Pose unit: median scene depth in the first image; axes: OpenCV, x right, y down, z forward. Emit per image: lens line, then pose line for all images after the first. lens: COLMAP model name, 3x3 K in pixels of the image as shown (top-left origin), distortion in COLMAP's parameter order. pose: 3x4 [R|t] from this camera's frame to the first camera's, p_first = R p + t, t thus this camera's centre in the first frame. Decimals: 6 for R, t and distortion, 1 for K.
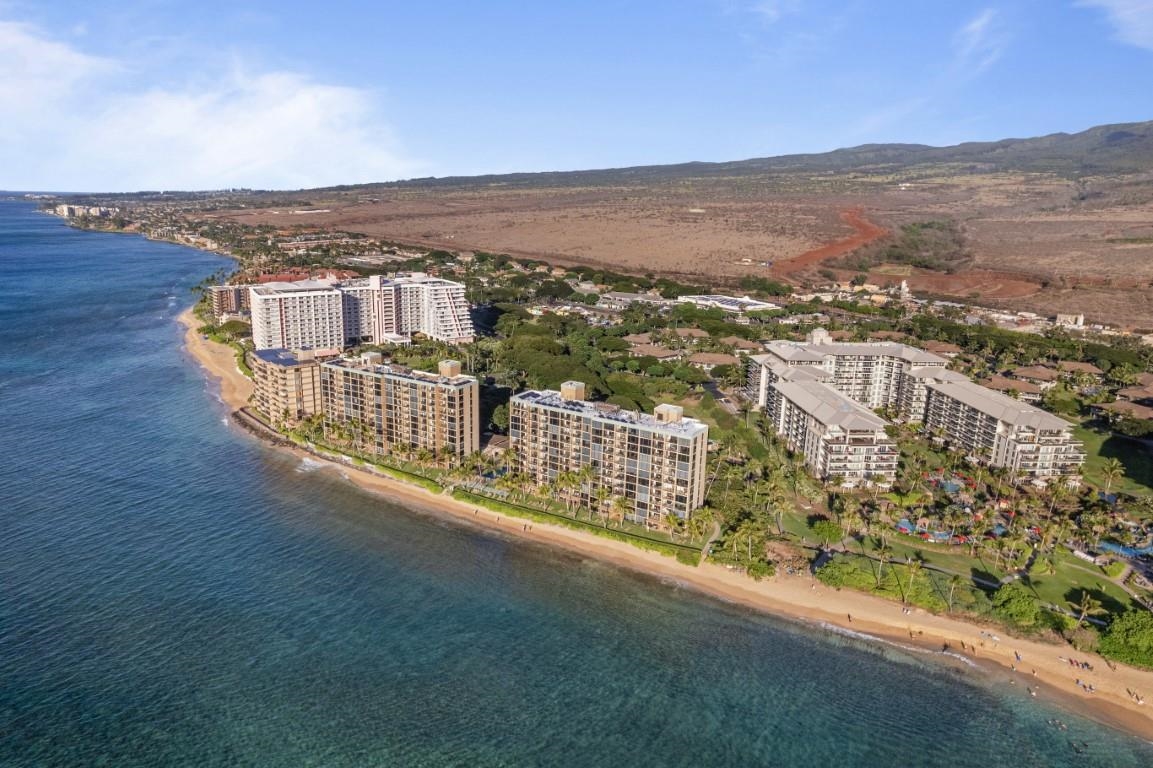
lens RADIAL K [[756.7, 0, 578.6], [0, 756.7, 380.9], [0, 0, 1]] dist [-0.078081, 0.066315]
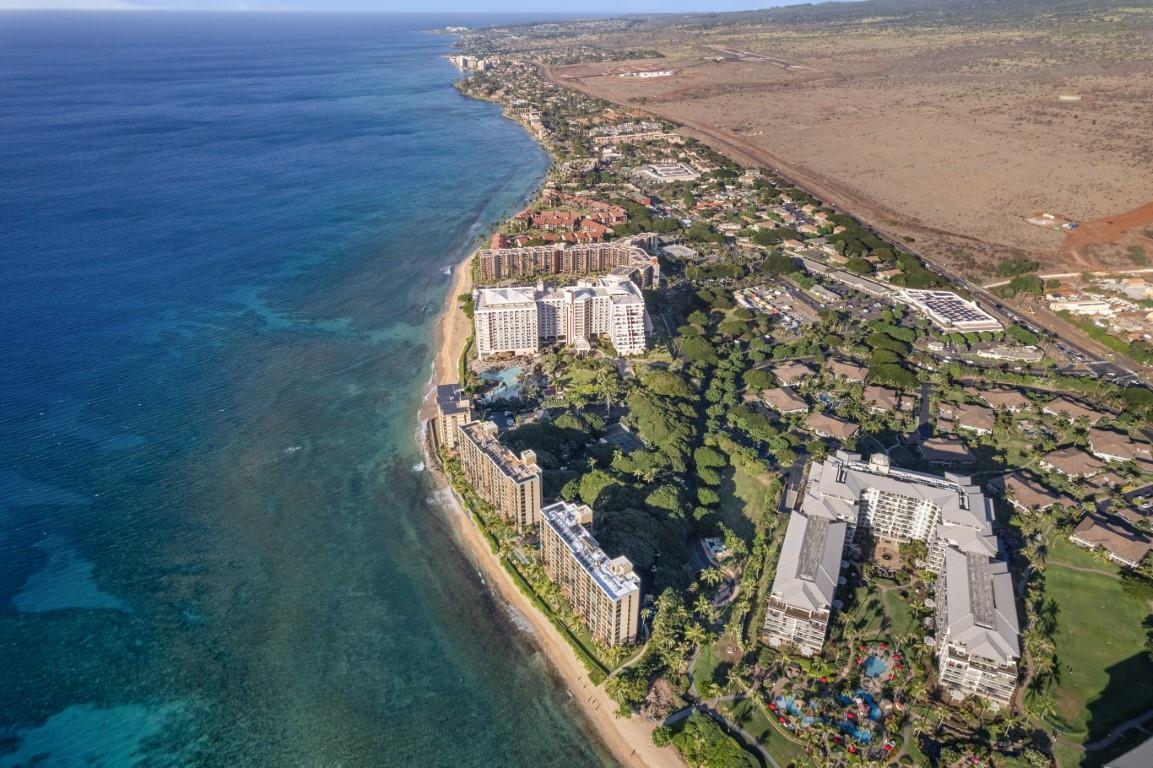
lens RADIAL K [[732.9, 0, 578.6], [0, 732.9, 380.0], [0, 0, 1]] dist [-0.070635, 0.057966]
pose [[0.888759, 0.194056, -0.415272, 0.211935], [-0.092799, 0.963378, 0.251578, -0.241114], [0.448884, -0.185056, 0.874218, -0.049642]]
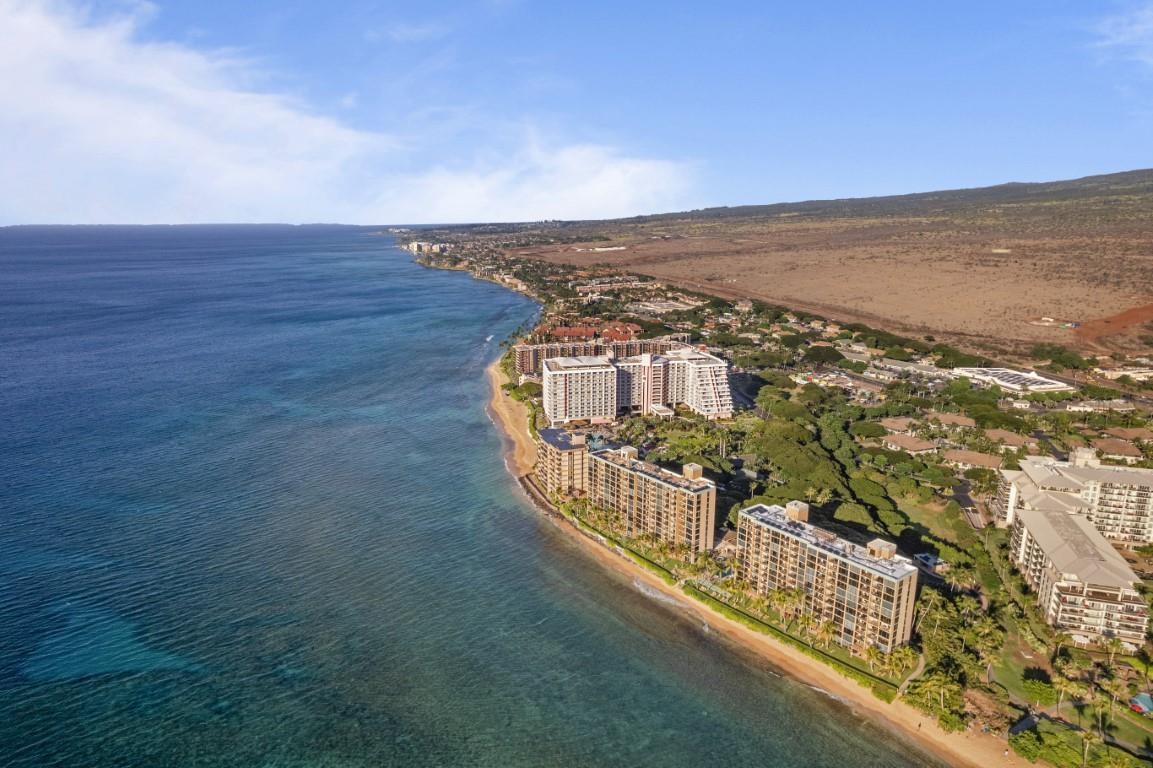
lens RADIAL K [[738.4, 0, 576.5], [0, 738.4, 384.0], [0, 0, 1]] dist [-0.079115, 0.060840]
pose [[0.927470, 0.059188, -0.369183, 0.033873], [-0.067564, 0.997667, -0.009789, -0.060832], [0.367742, 0.034023, 0.929305, -0.052379]]
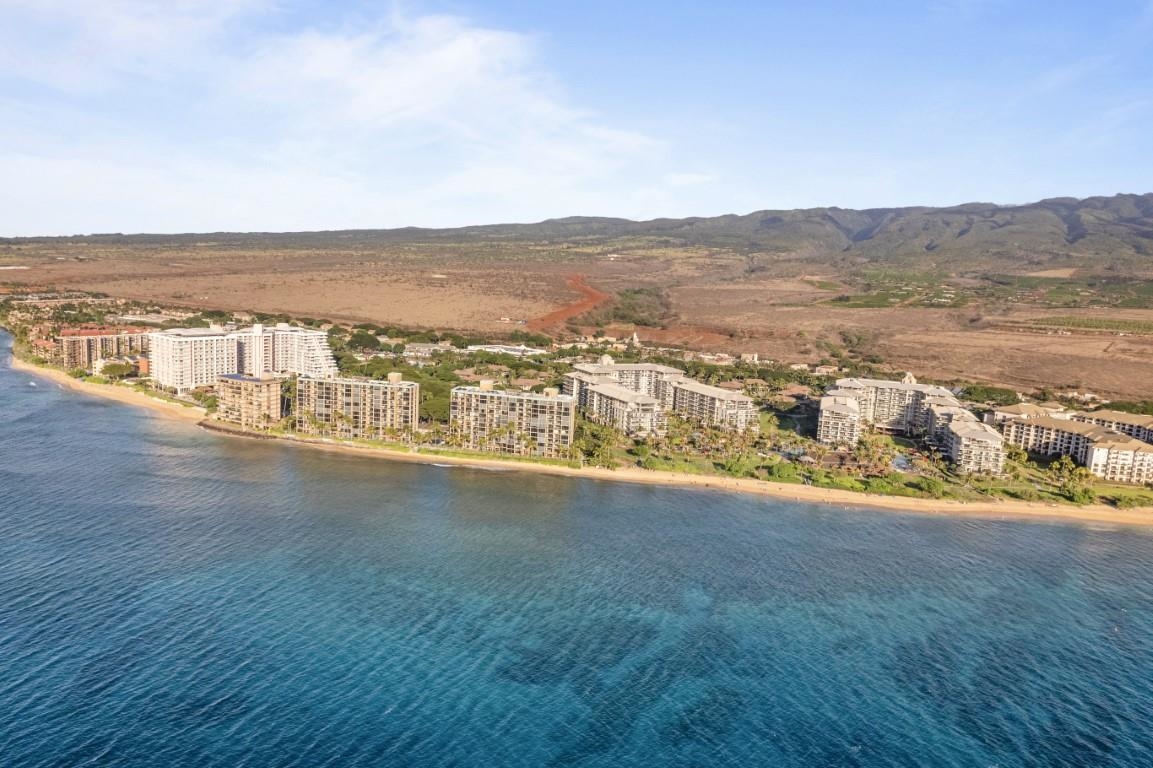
lens RADIAL K [[777.1, 0, 580.5], [0, 777.1, 383.4], [0, 0, 1]] dist [-0.079006, 0.070464]
pose [[0.932921, -0.026456, 0.359108, -0.184516], [0.056787, 0.995627, -0.074176, 0.063530], [-0.355575, 0.089593, 0.930344, -0.279986]]
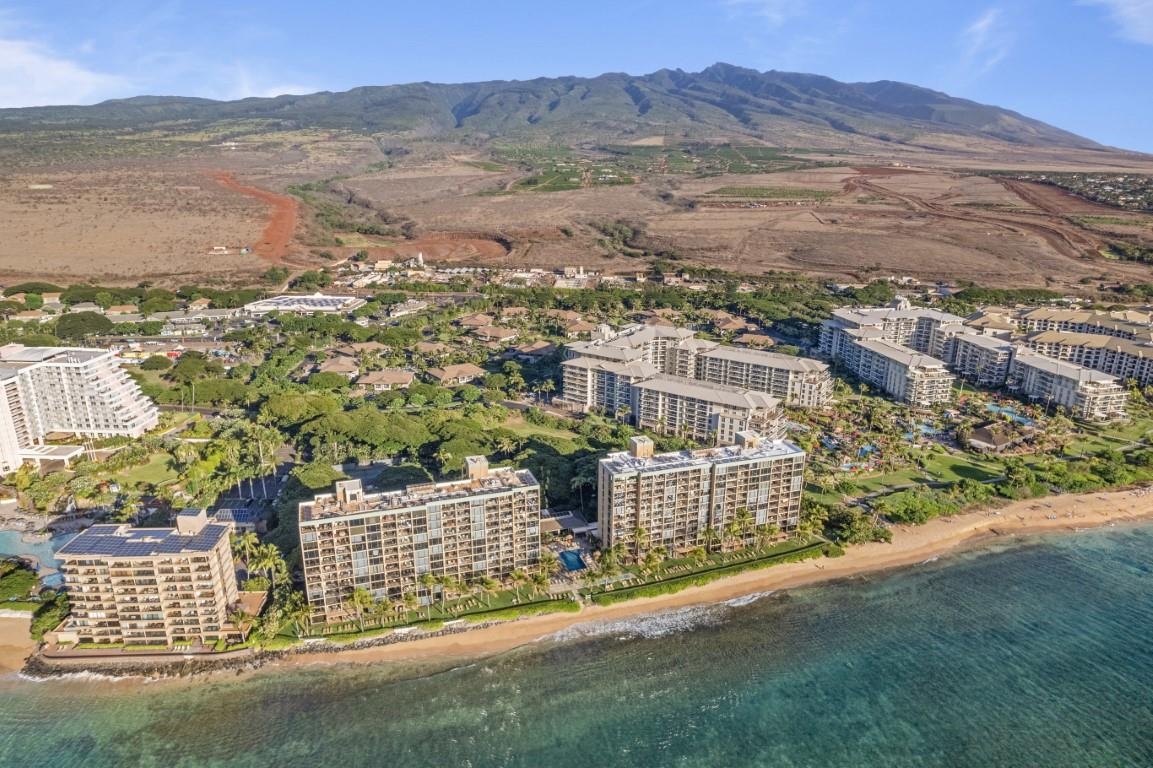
lens RADIAL K [[732.9, 0, 578.6], [0, 732.9, 380.0], [0, 0, 1]] dist [-0.070635, 0.057966]
pose [[0.636635, -0.241960, 0.732224, -0.315908], [0.192951, 0.969280, 0.152533, -0.099604], [-0.746637, 0.044175, 0.663764, 0.189671]]
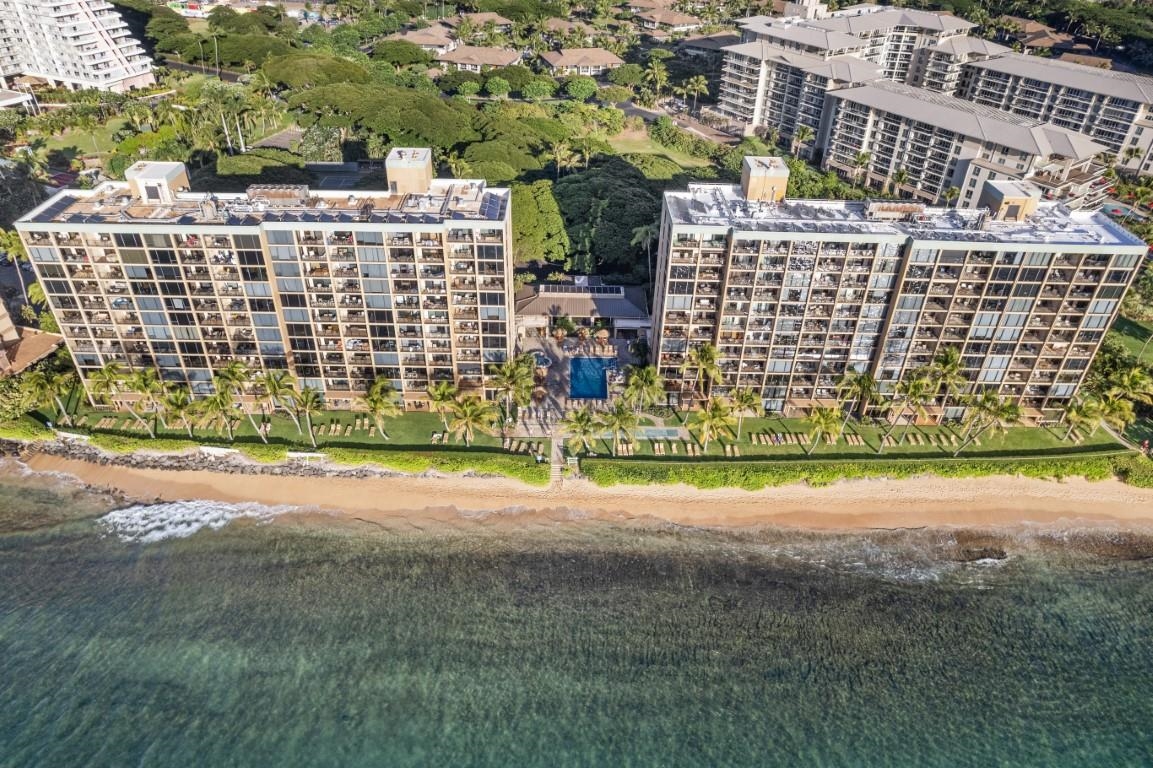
lens RADIAL K [[777.1, 0, 580.5], [0, 777.1, 383.4], [0, 0, 1]] dist [-0.079006, 0.070464]
pose [[0.850940, -0.307443, 0.425887, -0.147726], [0.121776, 0.904187, 0.409409, -0.034709], [-0.510951, -0.296520, 0.806849, 0.280940]]
